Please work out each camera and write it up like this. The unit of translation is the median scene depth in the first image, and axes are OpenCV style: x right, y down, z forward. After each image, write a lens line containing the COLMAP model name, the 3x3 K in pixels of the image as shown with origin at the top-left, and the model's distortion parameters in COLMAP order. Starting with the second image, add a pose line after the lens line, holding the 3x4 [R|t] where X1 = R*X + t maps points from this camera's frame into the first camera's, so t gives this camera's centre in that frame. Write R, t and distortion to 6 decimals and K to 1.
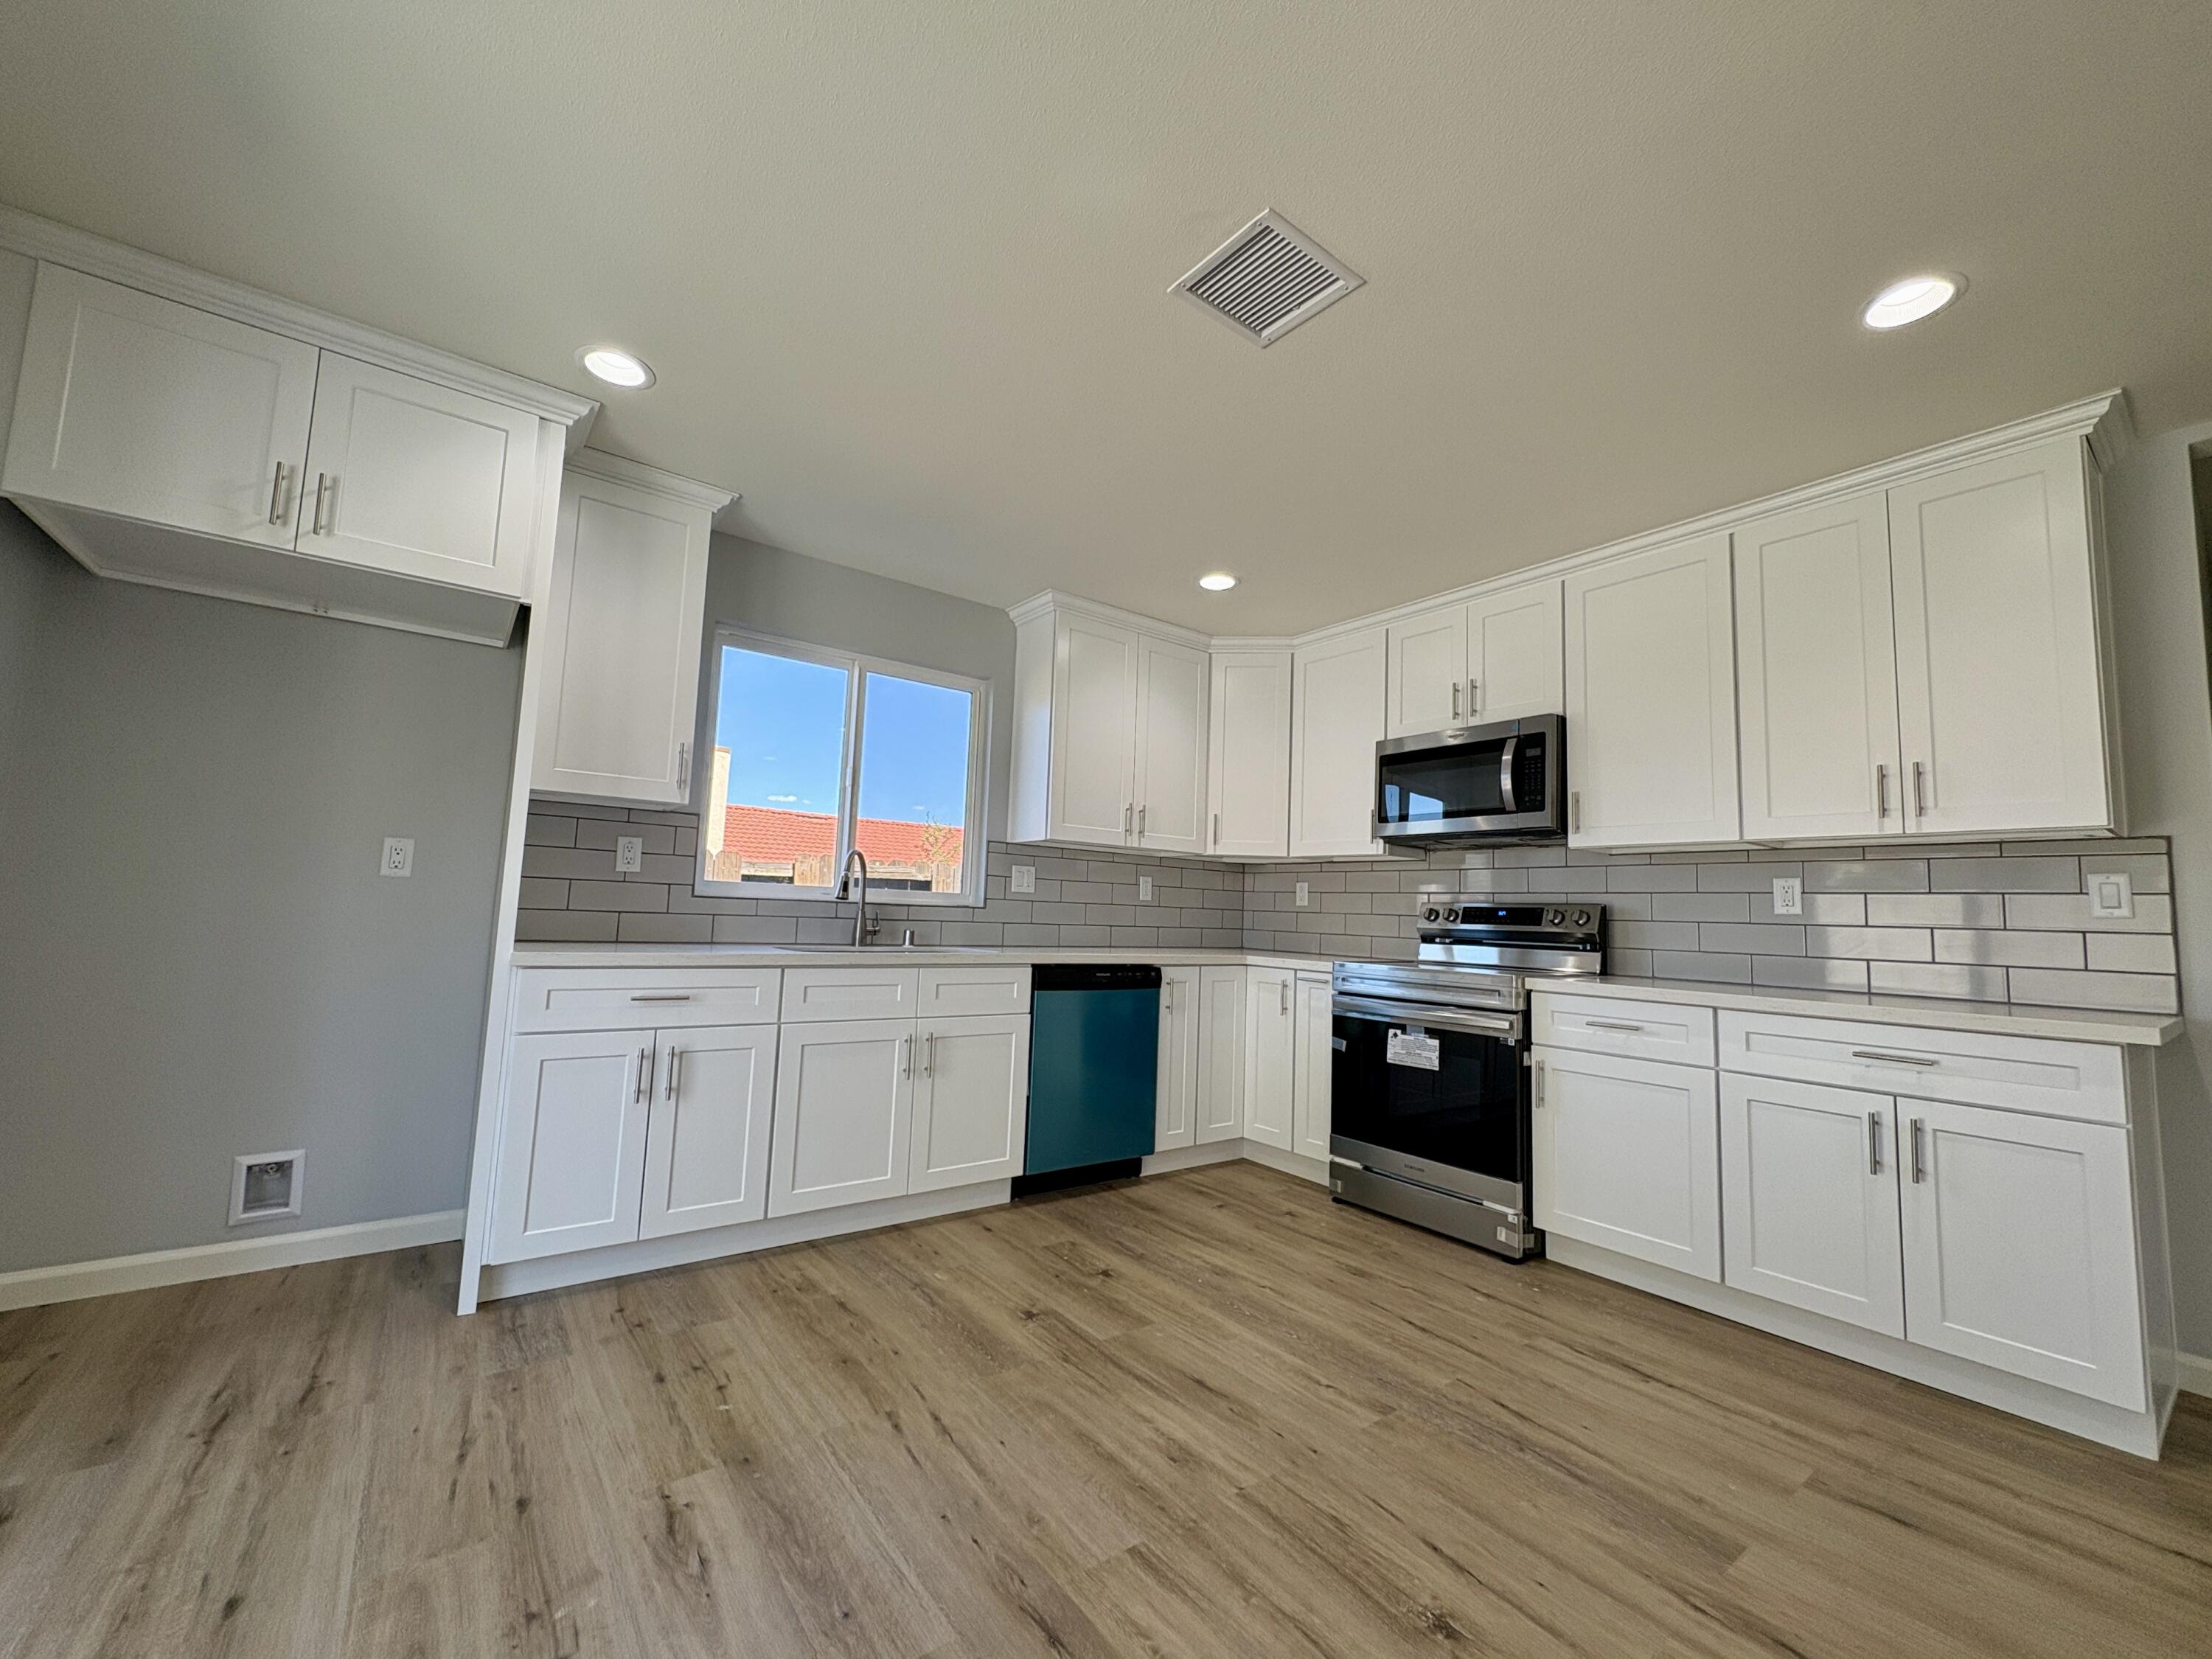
lens RADIAL K [[889.1, 0, 1116.3], [0, 889.1, 832.5], [0, 0, 1]] dist [-0.001198, -0.000686]
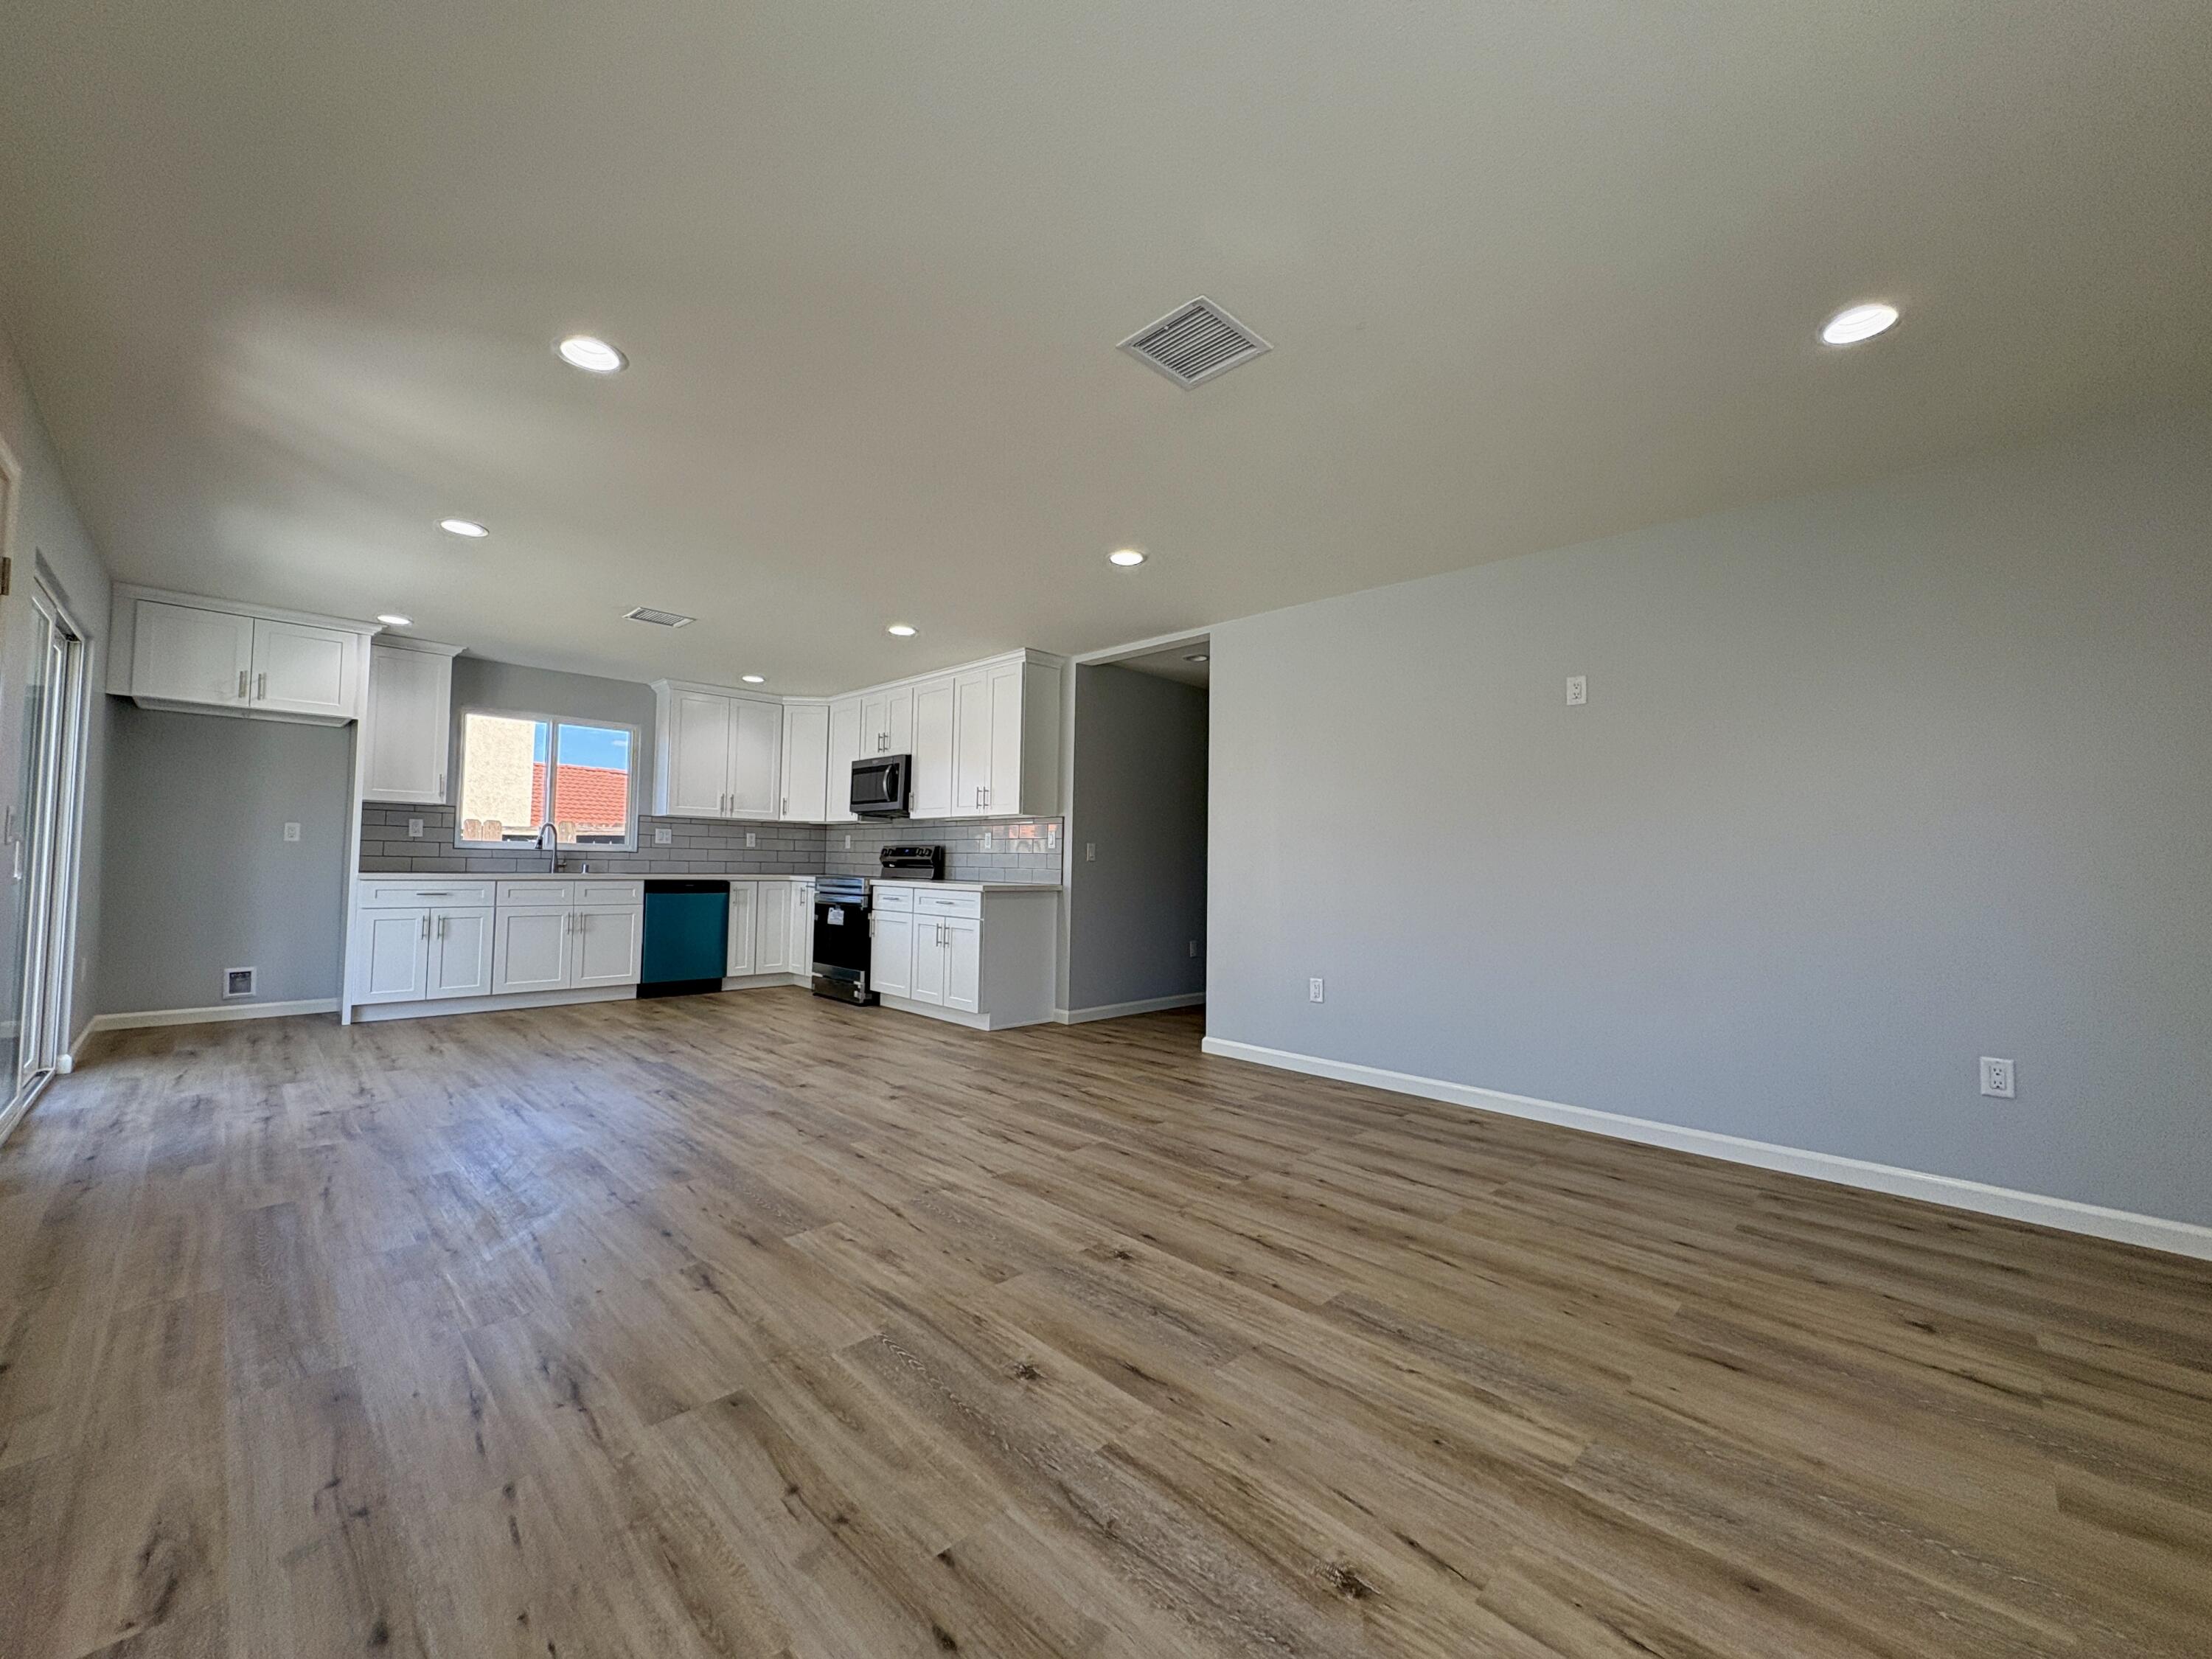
lens RADIAL K [[889.1, 0, 1124.0], [0, 889.1, 832.3], [0, 0, 1]] dist [-0.001198, -0.000686]
pose [[0.989656, -0.012965, 0.142876, 0.719711], [0.004236, 0.998114, 0.061234, -0.078527], [-0.143401, -0.059995, 0.987845, -1.167210]]
